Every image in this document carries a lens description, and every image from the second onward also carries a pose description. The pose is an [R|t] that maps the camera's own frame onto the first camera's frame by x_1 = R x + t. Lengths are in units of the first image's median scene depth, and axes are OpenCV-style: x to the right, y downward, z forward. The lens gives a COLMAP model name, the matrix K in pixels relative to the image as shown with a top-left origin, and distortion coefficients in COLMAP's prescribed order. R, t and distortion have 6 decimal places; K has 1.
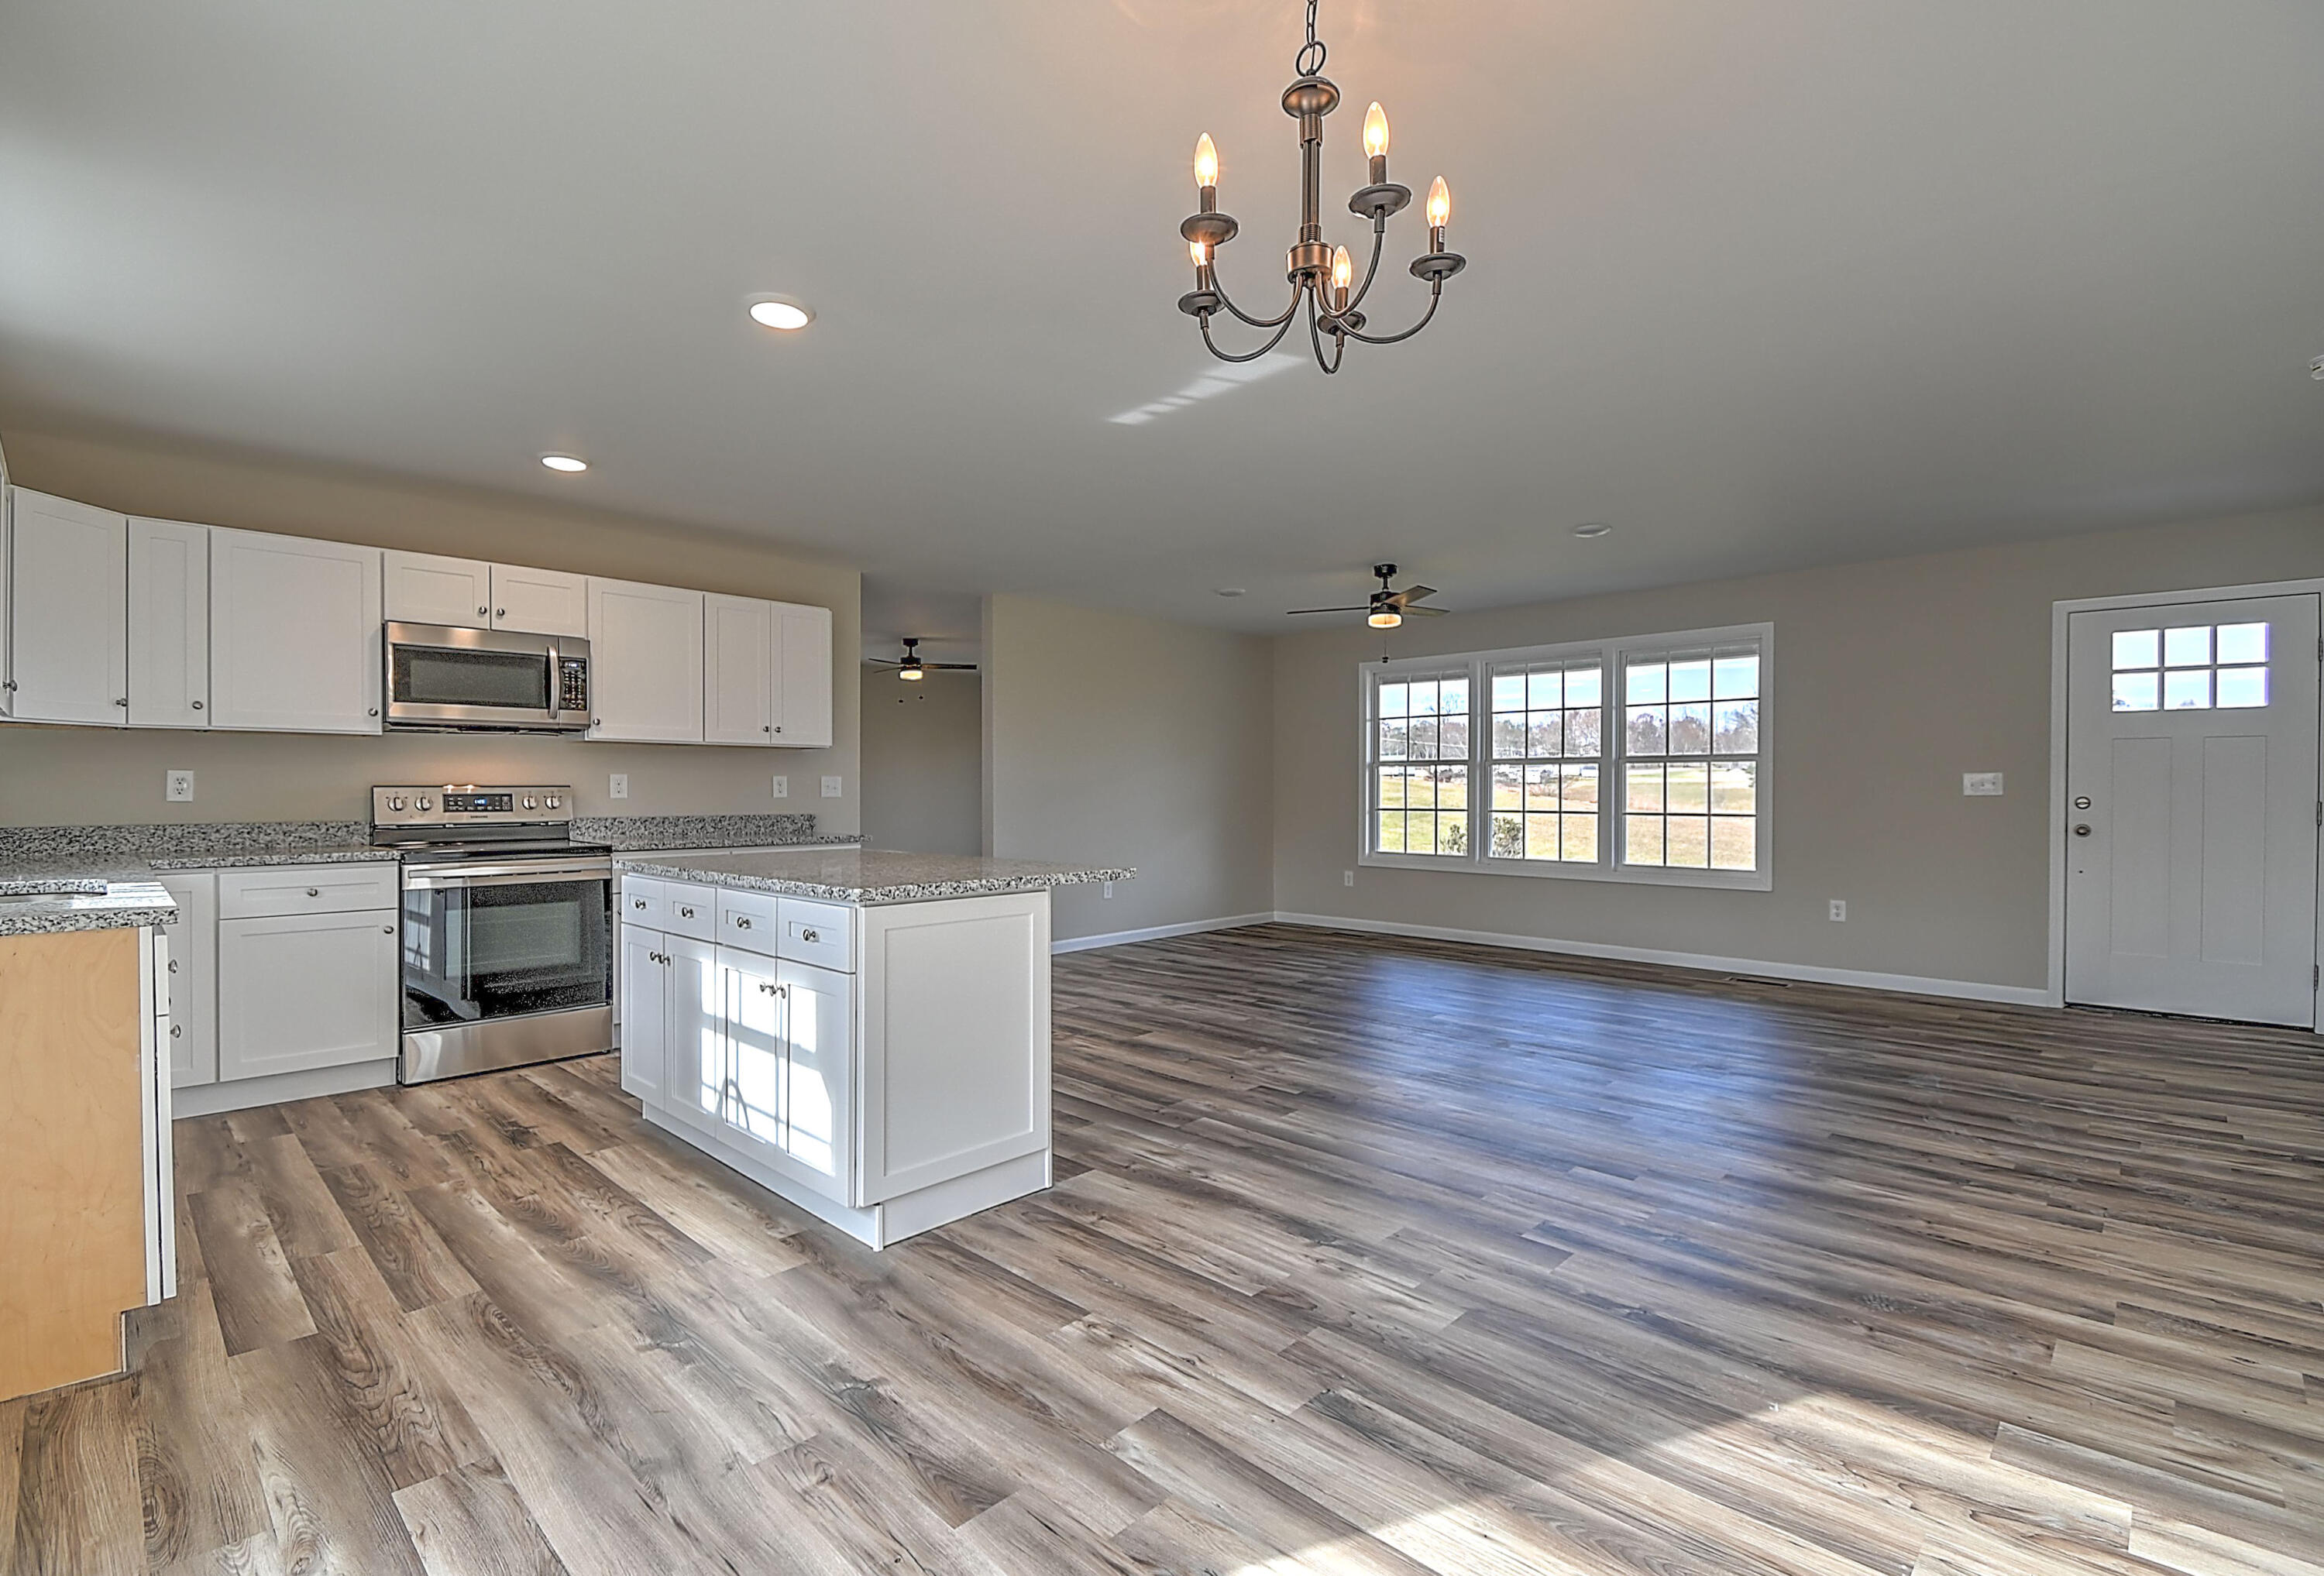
lens RADIAL K [[990.2, 0, 1109.5], [0, 990.2, 787.6], [0, 0, 1]] dist [0.015247, -0.000789]
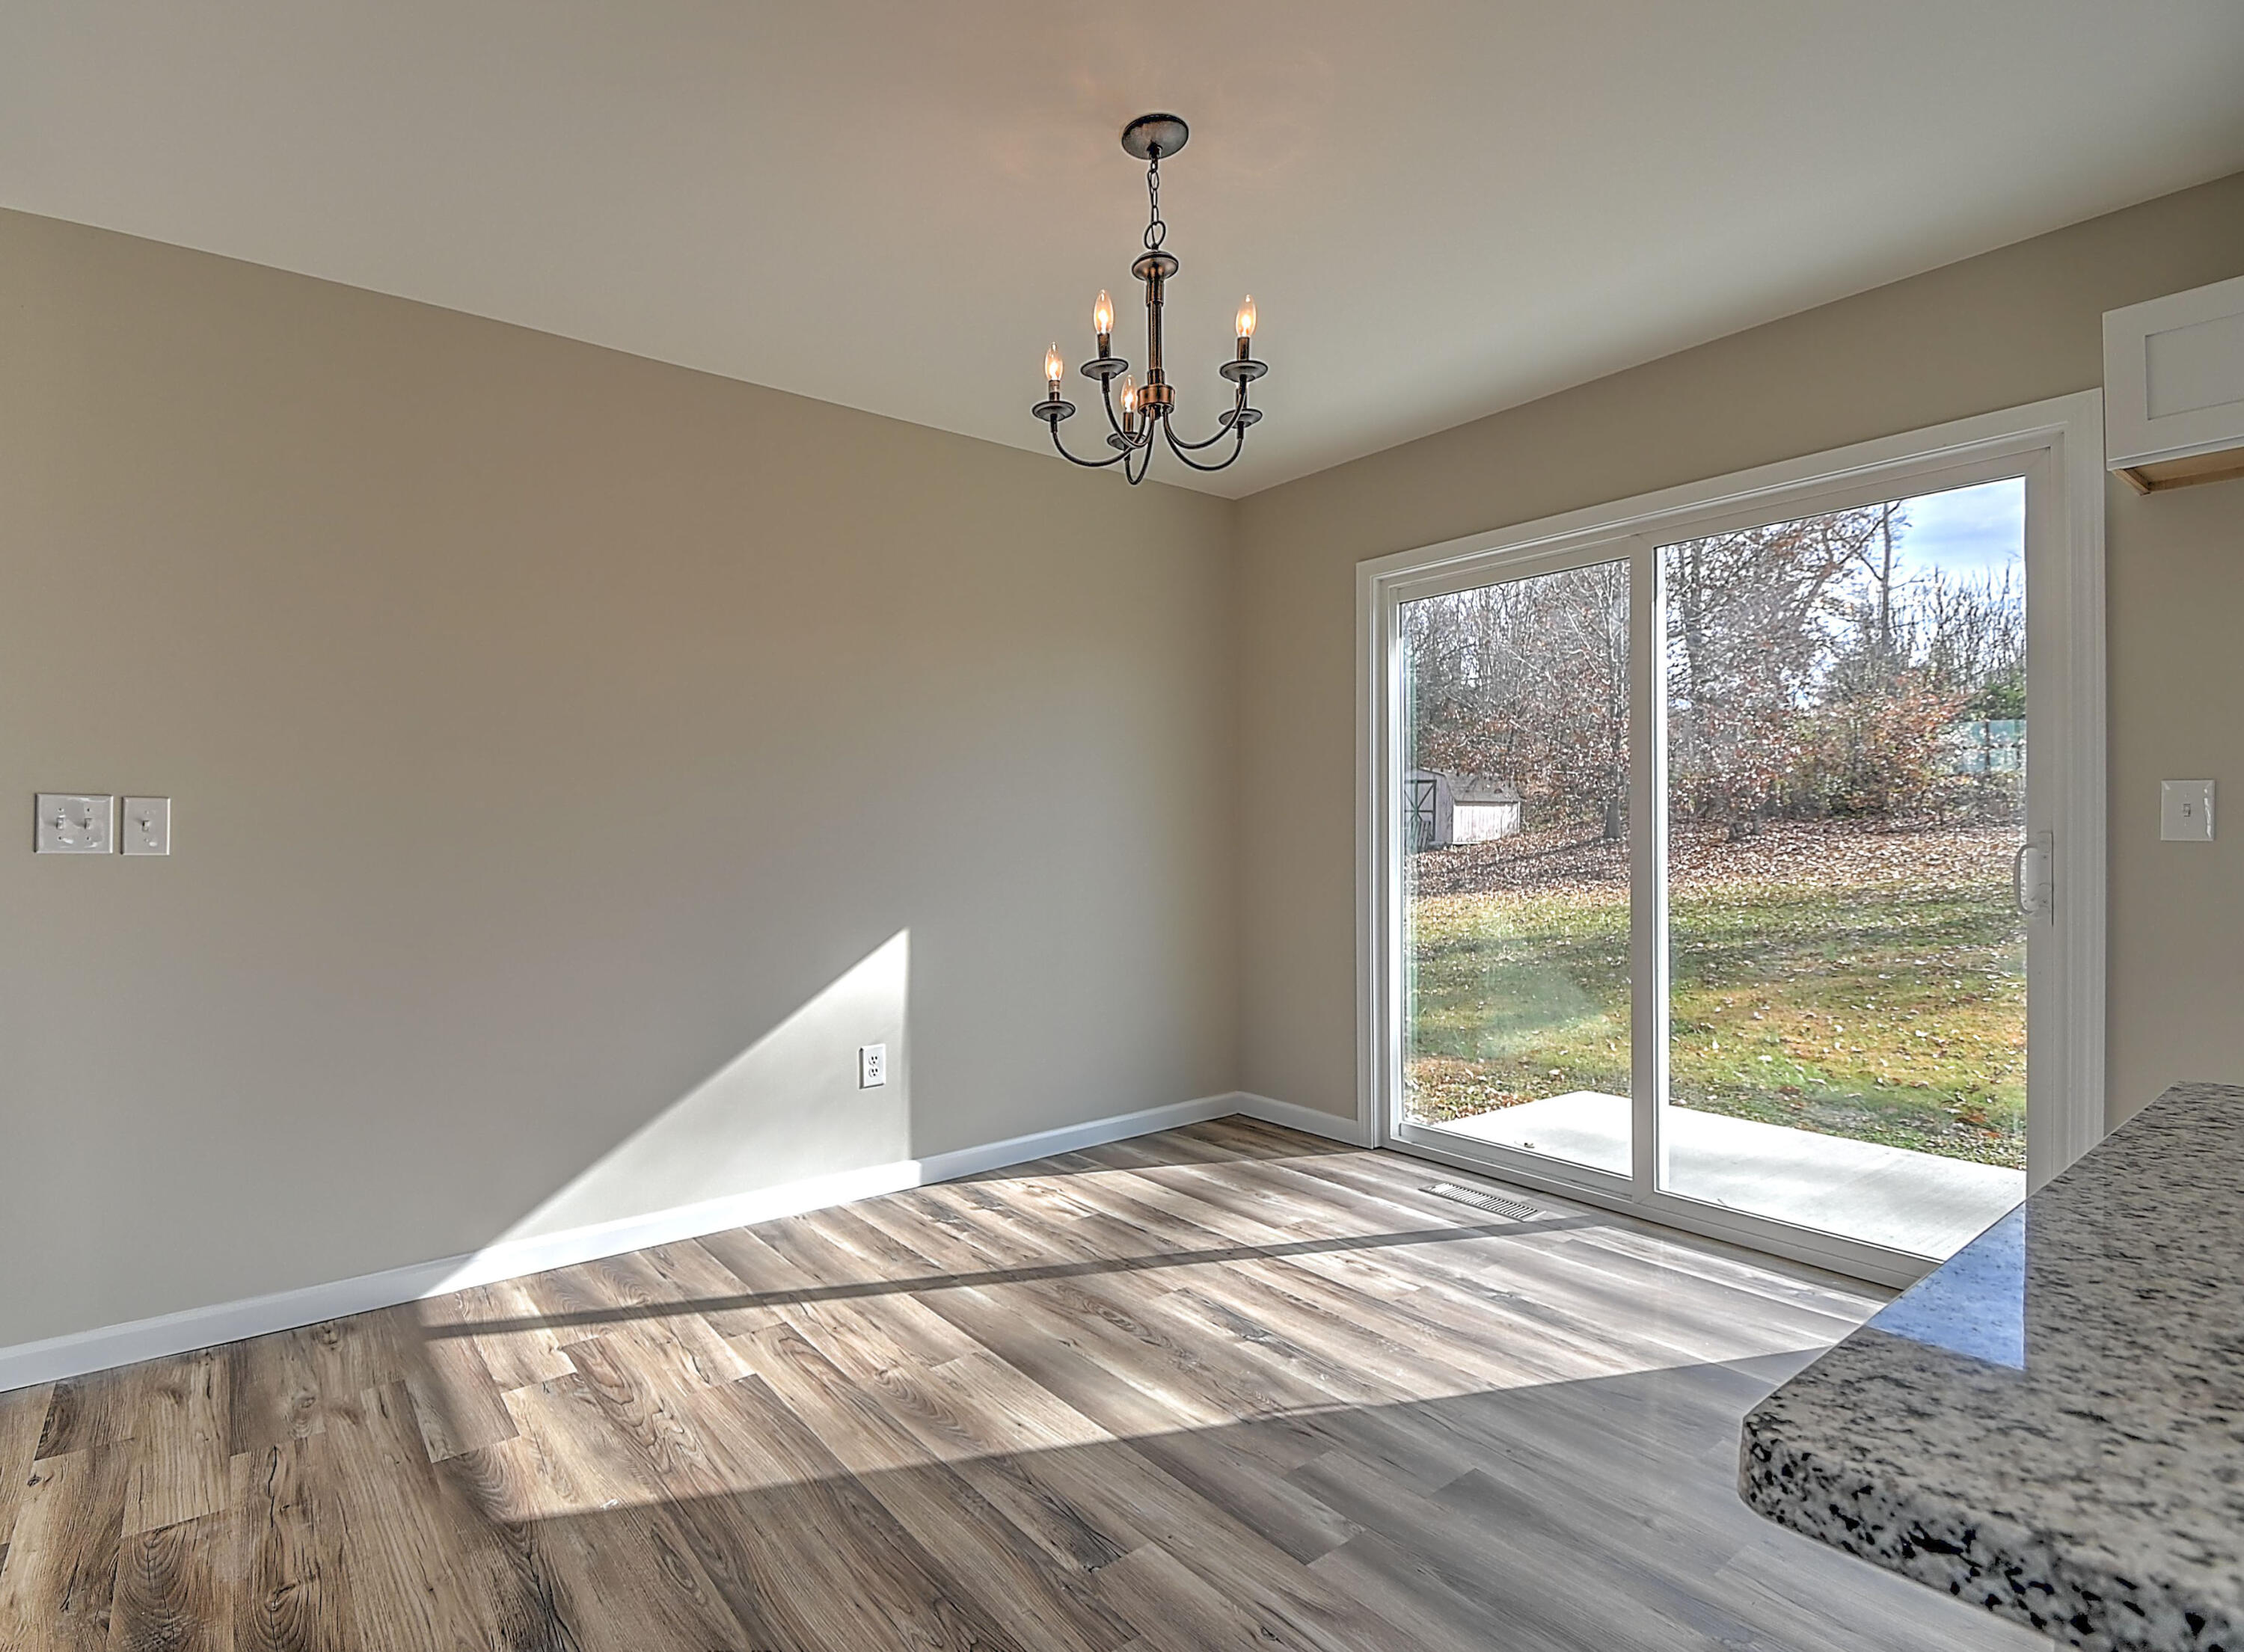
lens RADIAL K [[1099.1, 0, 988.5], [0, 1099.1, 820.6], [0, 0, 1]] dist [0.010501, -0.000772]
pose [[-0.987581, 0.005352, 0.157018, 0.078027], [0.005048, 0.999985, -0.002332, 0.000262], [-0.157028, -0.001511, -0.987593, 0.937794]]
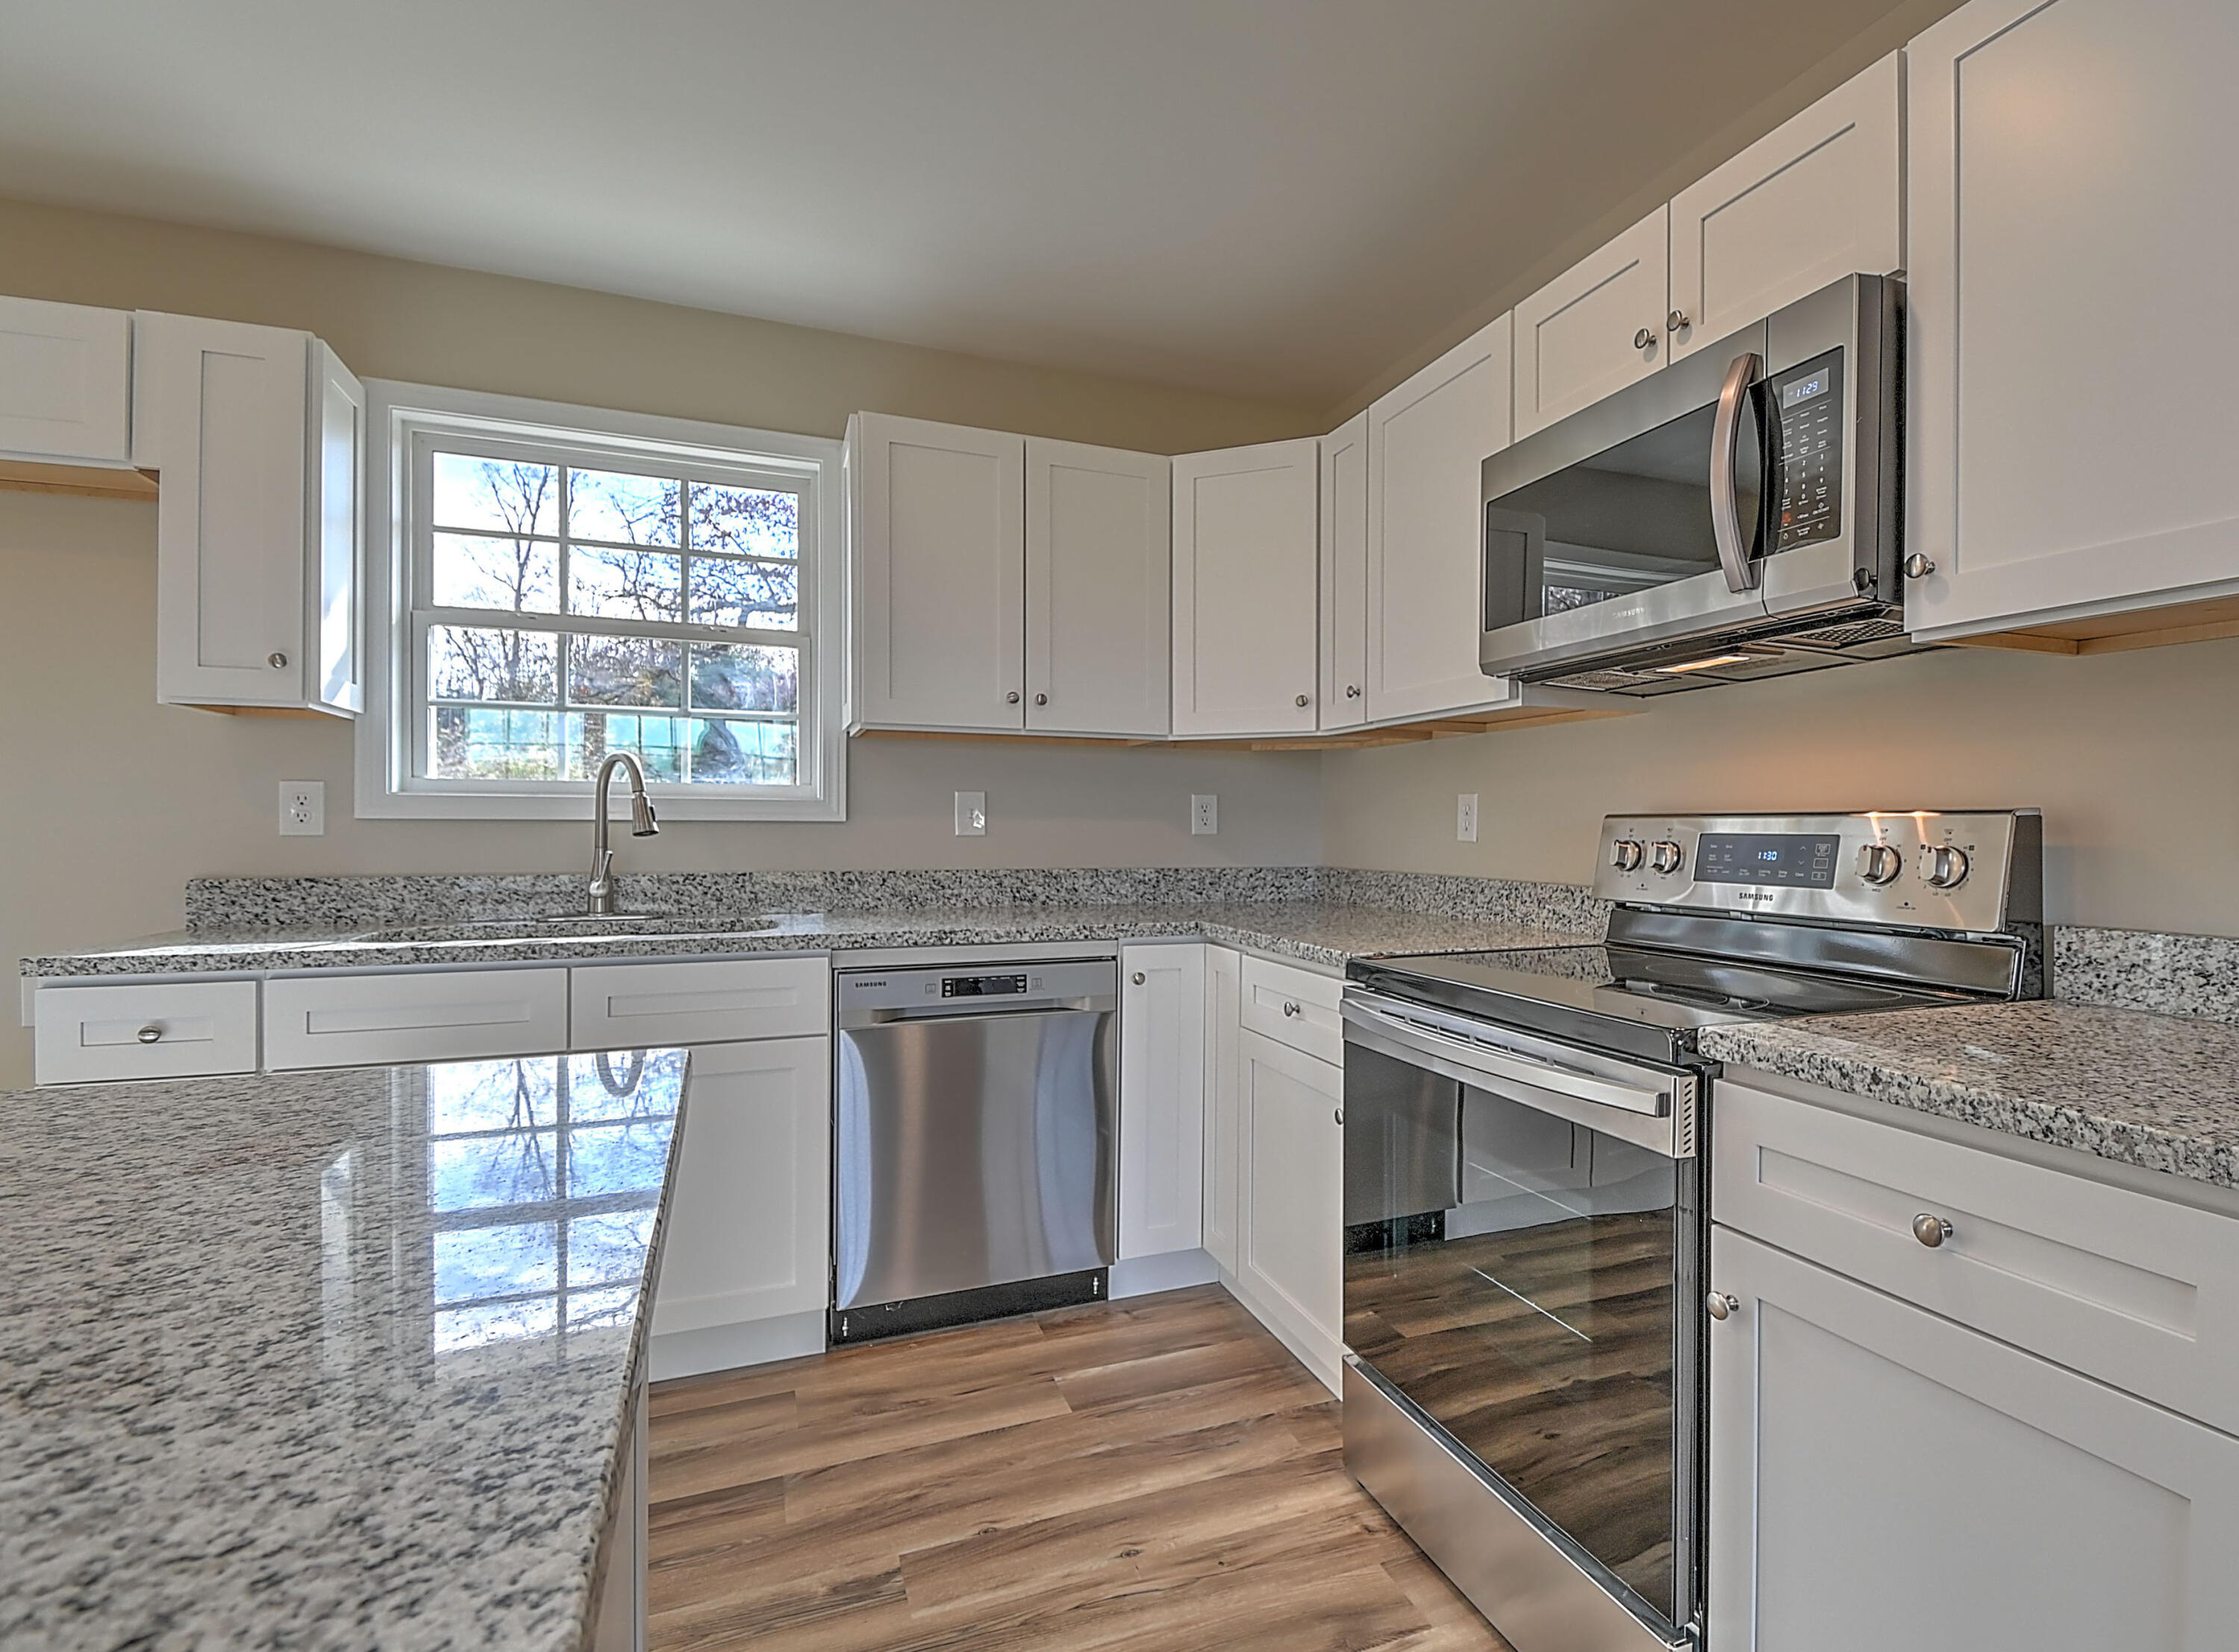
lens RADIAL K [[1096.7, 0, 1251.6], [0, 1096.7, 830.5], [0, 0, 1]] dist [0.010501, -0.000772]
pose [[-0.354809, 0.003468, -0.934932, -0.230394], [-0.003559, 0.999981, 0.005060, 0.003815], [0.934932, 0.005122, -0.354790, 1.191503]]
